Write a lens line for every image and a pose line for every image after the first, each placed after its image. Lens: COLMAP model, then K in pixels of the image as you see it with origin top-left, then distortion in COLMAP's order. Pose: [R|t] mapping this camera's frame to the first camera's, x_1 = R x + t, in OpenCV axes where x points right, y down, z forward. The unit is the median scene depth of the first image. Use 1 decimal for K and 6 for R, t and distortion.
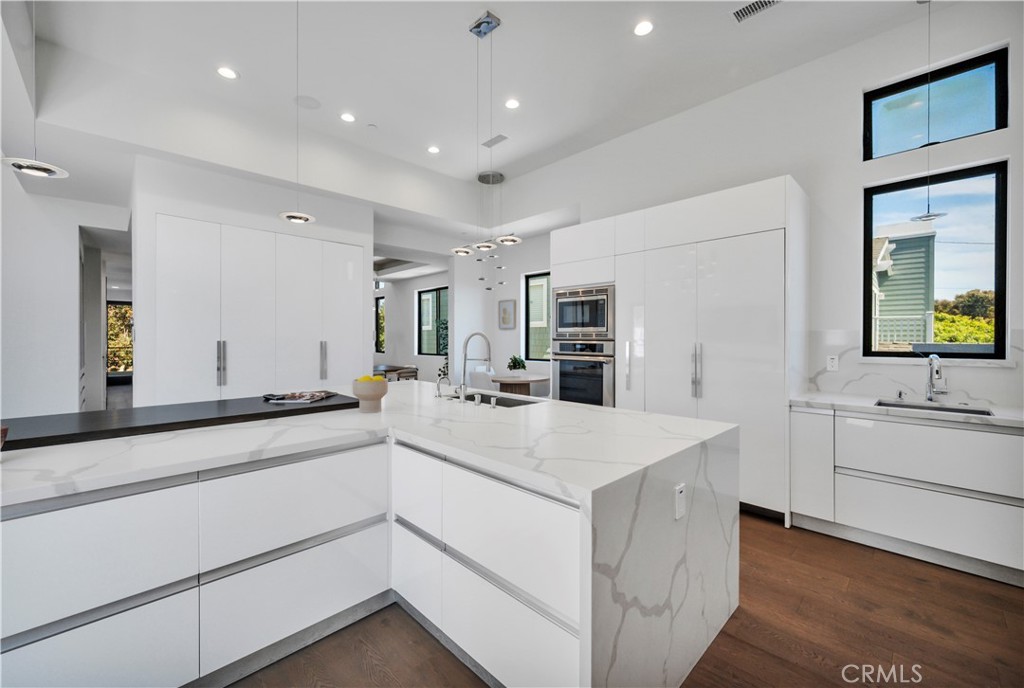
lens RADIAL K [[405.1, 0, 513.0], [0, 405.1, 338.7], [0, 0, 1]] dist [0.002931, 0.000372]
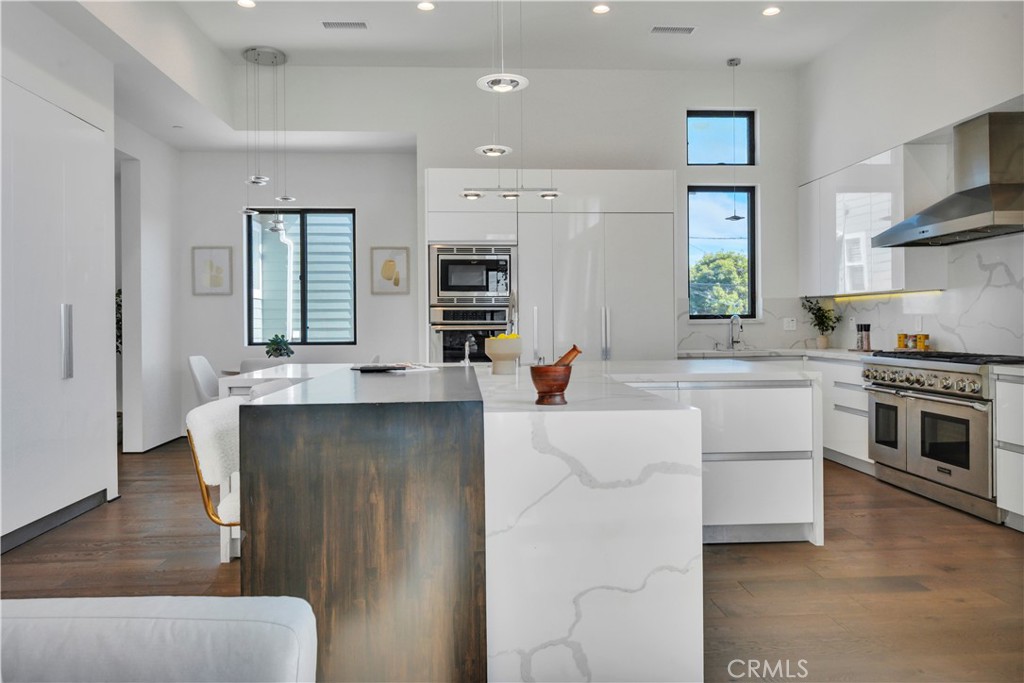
lens RADIAL K [[702.5, 0, 511.4], [0, 702.5, 328.7], [0, 0, 1]] dist [-0.006857, 0.000526]
pose [[0.654275, -0.011257, 0.756173, -0.903557], [0.010934, 0.999926, 0.005425, 0.043896], [-0.756178, 0.004718, 0.654349, -0.016700]]
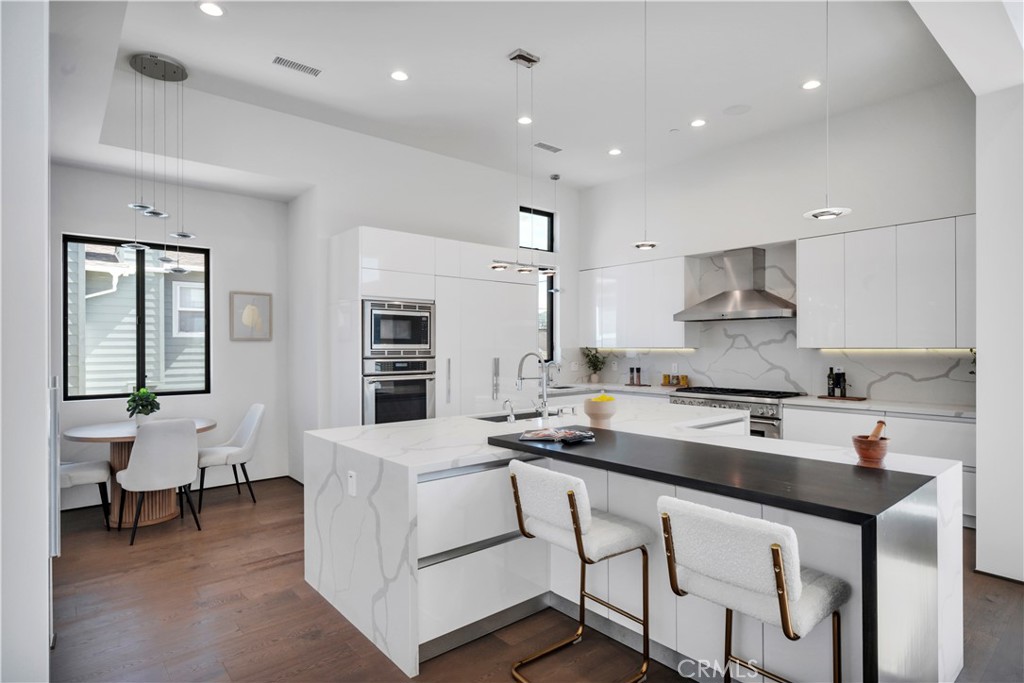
lens RADIAL K [[538.3, 0, 507.9], [0, 538.3, 346.8], [0, 0, 1]] dist [-0.008149, 0.003670]
pose [[0.073294, -0.002137, 0.997308, -1.050855], [0.005653, 0.999983, 0.001727, -0.022733], [-0.997294, 0.005512, 0.073305, 0.680214]]
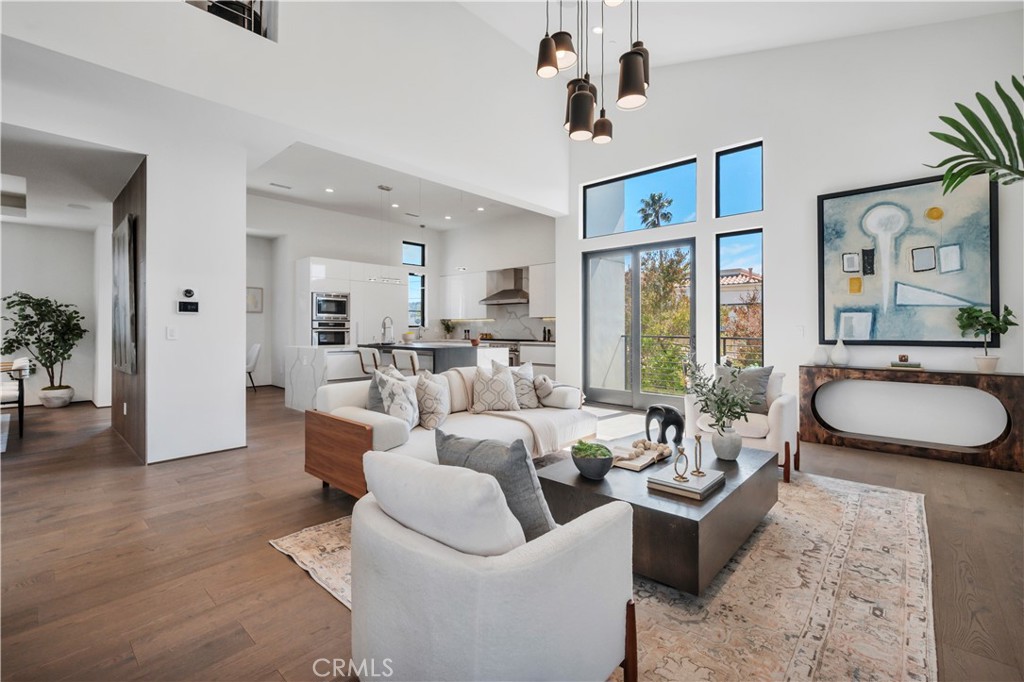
lens RADIAL K [[448.0, 0, 498.4], [0, 448.0, 325.0], [0, 0, 1]] dist [0.009902, 0.000520]
pose [[-0.042813, 0.006833, 0.999060, -1.975634], [0.003003, 0.999973, -0.006711, 0.039756], [-0.999079, 0.002712, -0.042832, 0.322882]]
